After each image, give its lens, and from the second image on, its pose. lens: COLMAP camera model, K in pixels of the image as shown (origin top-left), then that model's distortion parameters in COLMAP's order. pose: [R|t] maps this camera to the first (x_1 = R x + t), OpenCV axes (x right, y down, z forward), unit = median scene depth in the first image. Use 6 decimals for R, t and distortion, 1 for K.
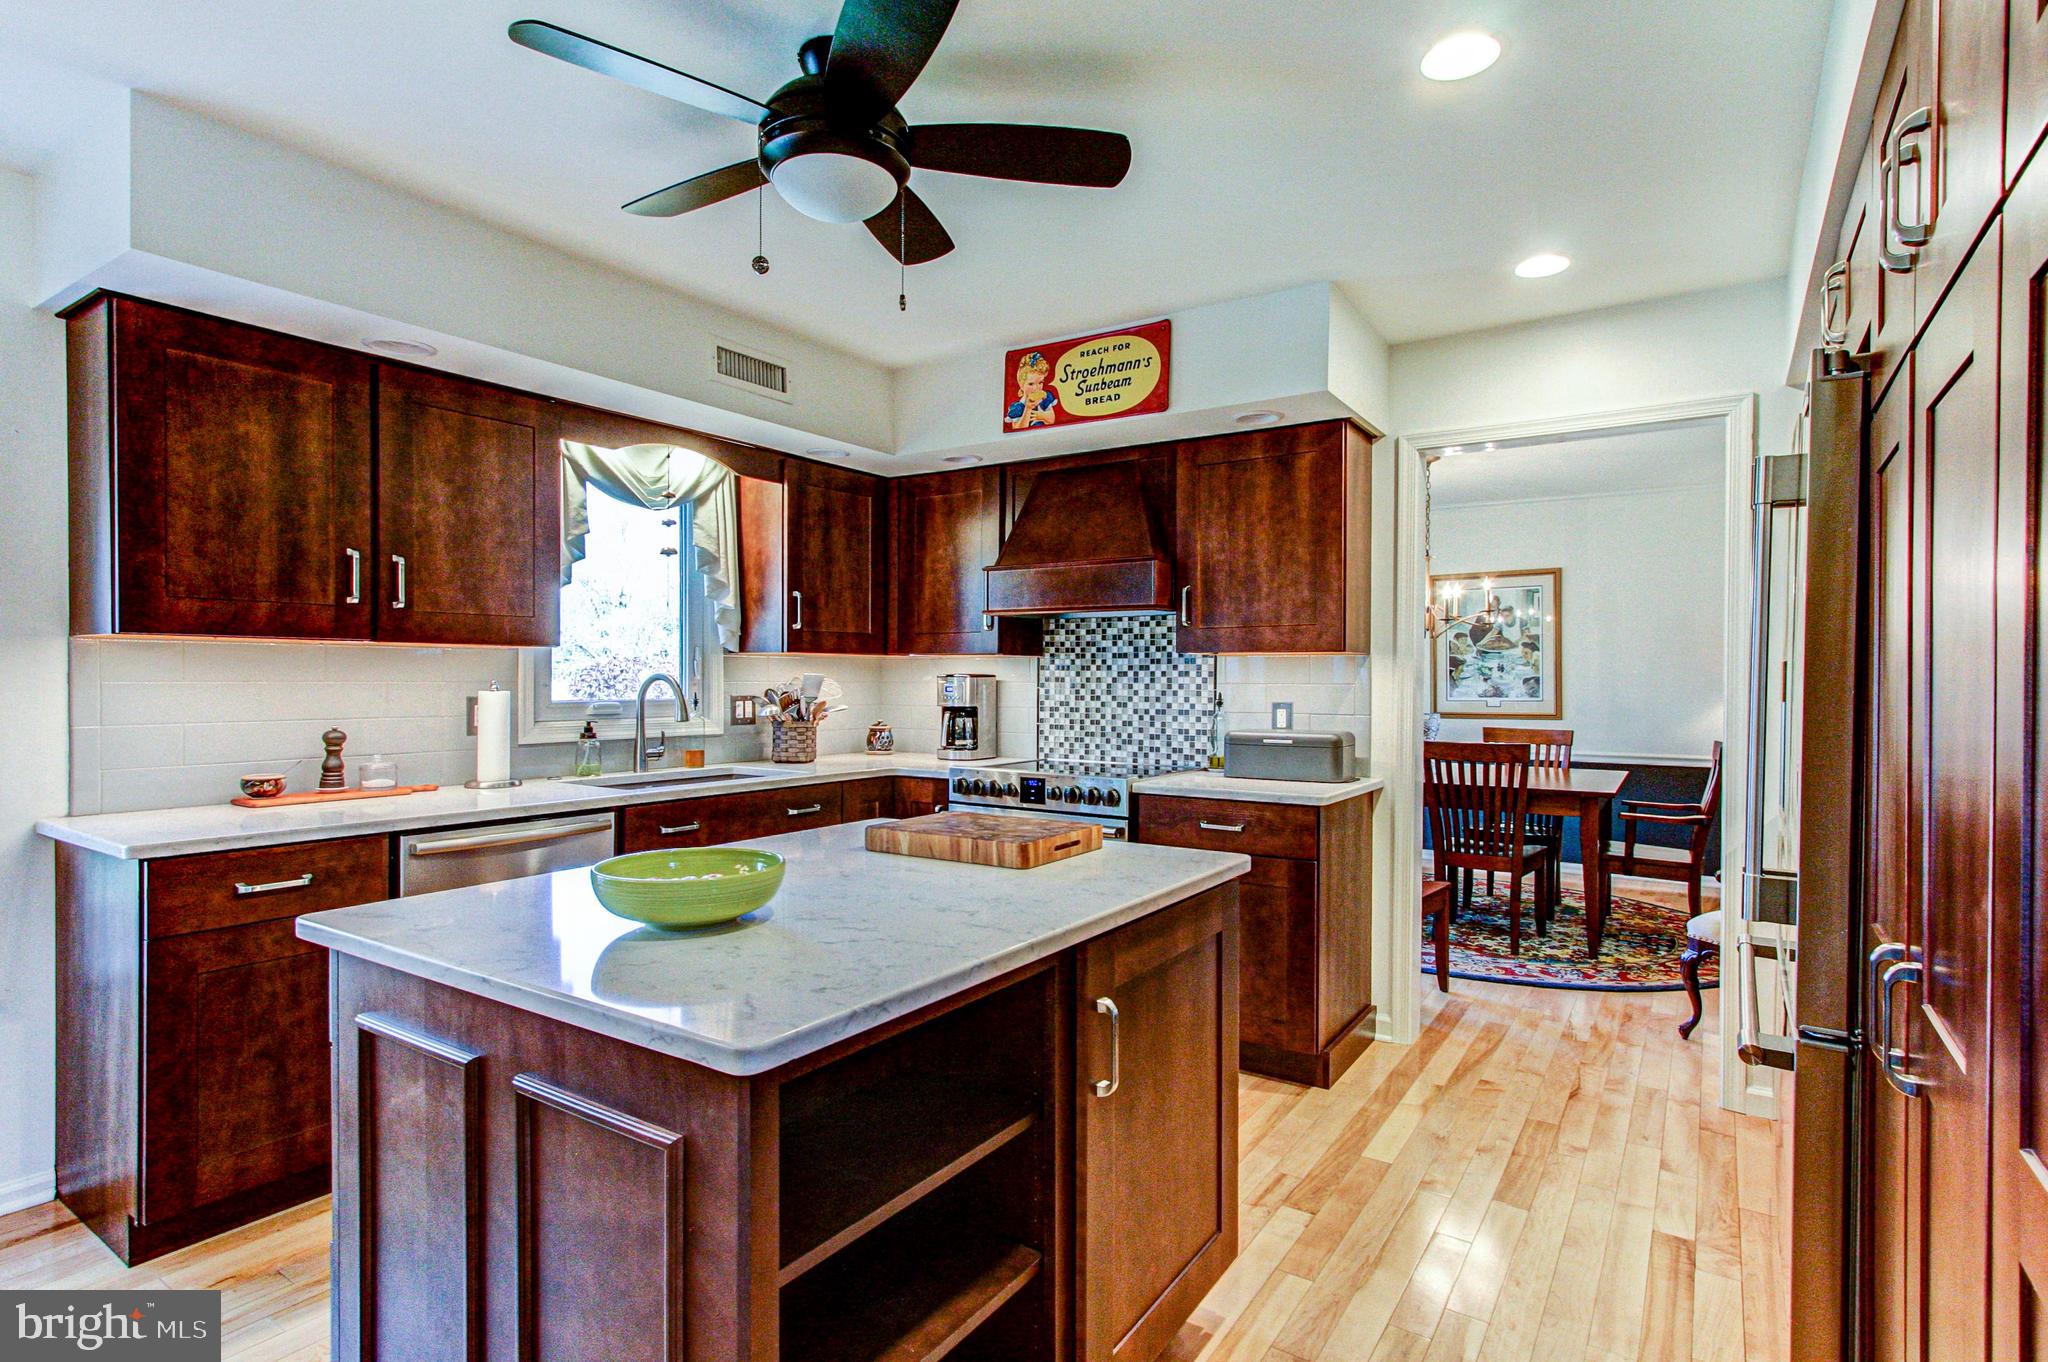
lens RADIAL K [[1017.0, 0, 1018.8], [0, 1017.0, 686.2], [0, 0, 1]] dist [-0.000676, 0.000341]
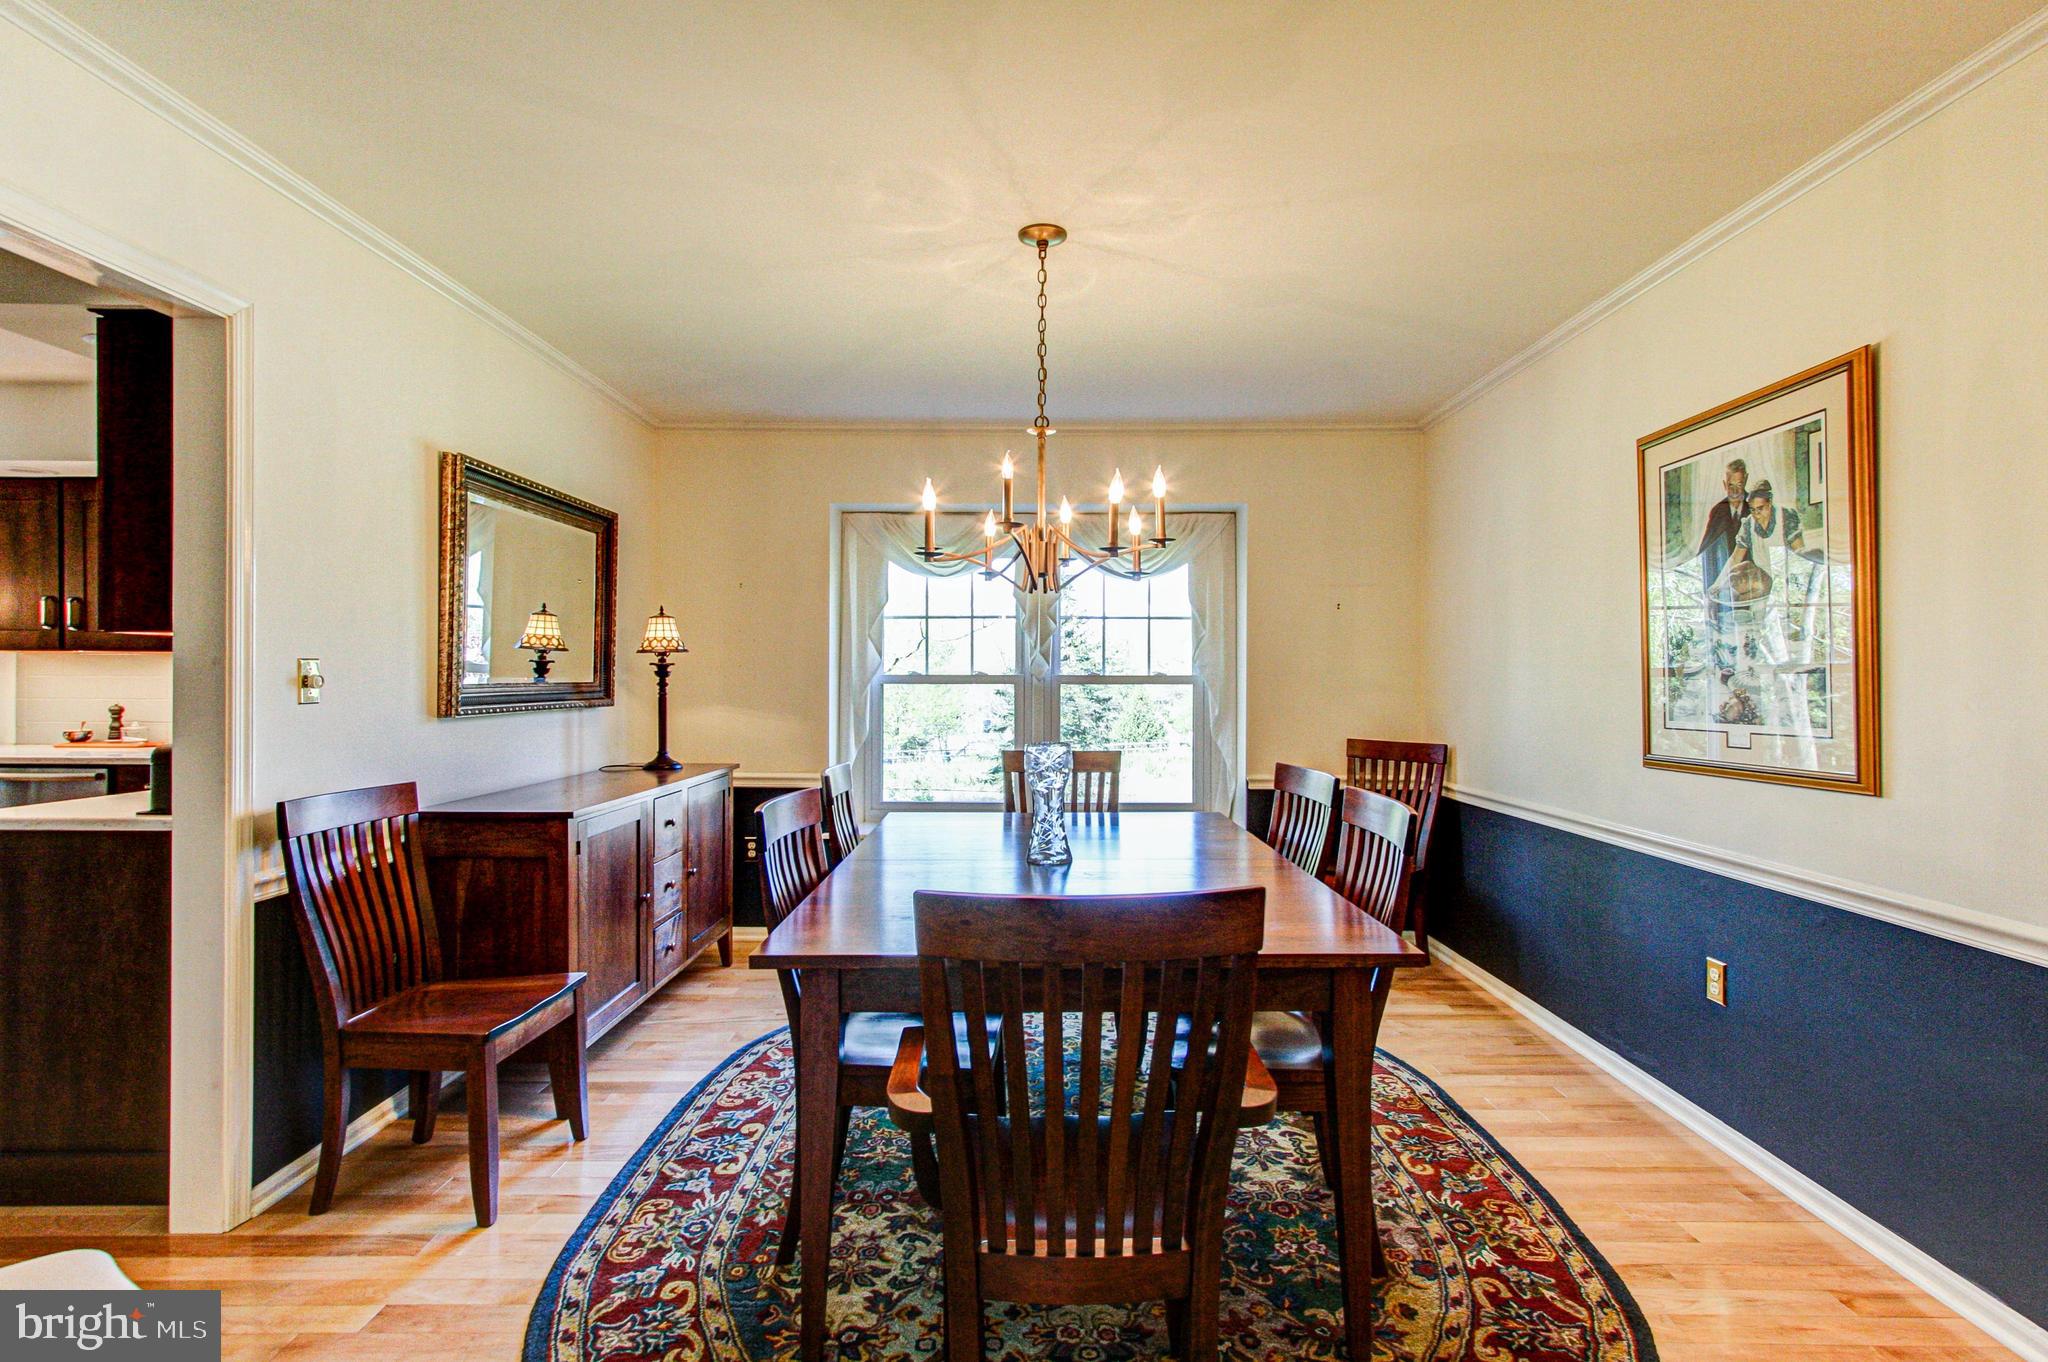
lens RADIAL K [[981.8, 0, 1024.0], [0, 981.8, 681.0], [0, 0, 1]] dist [-0.003191, -0.000203]
pose [[0.557702, 0.000368, -0.830041, 1.088509], [-0.009528, 0.999937, -0.005959, -0.000609], [0.829987, 0.011232, 0.557670, 0.988826]]
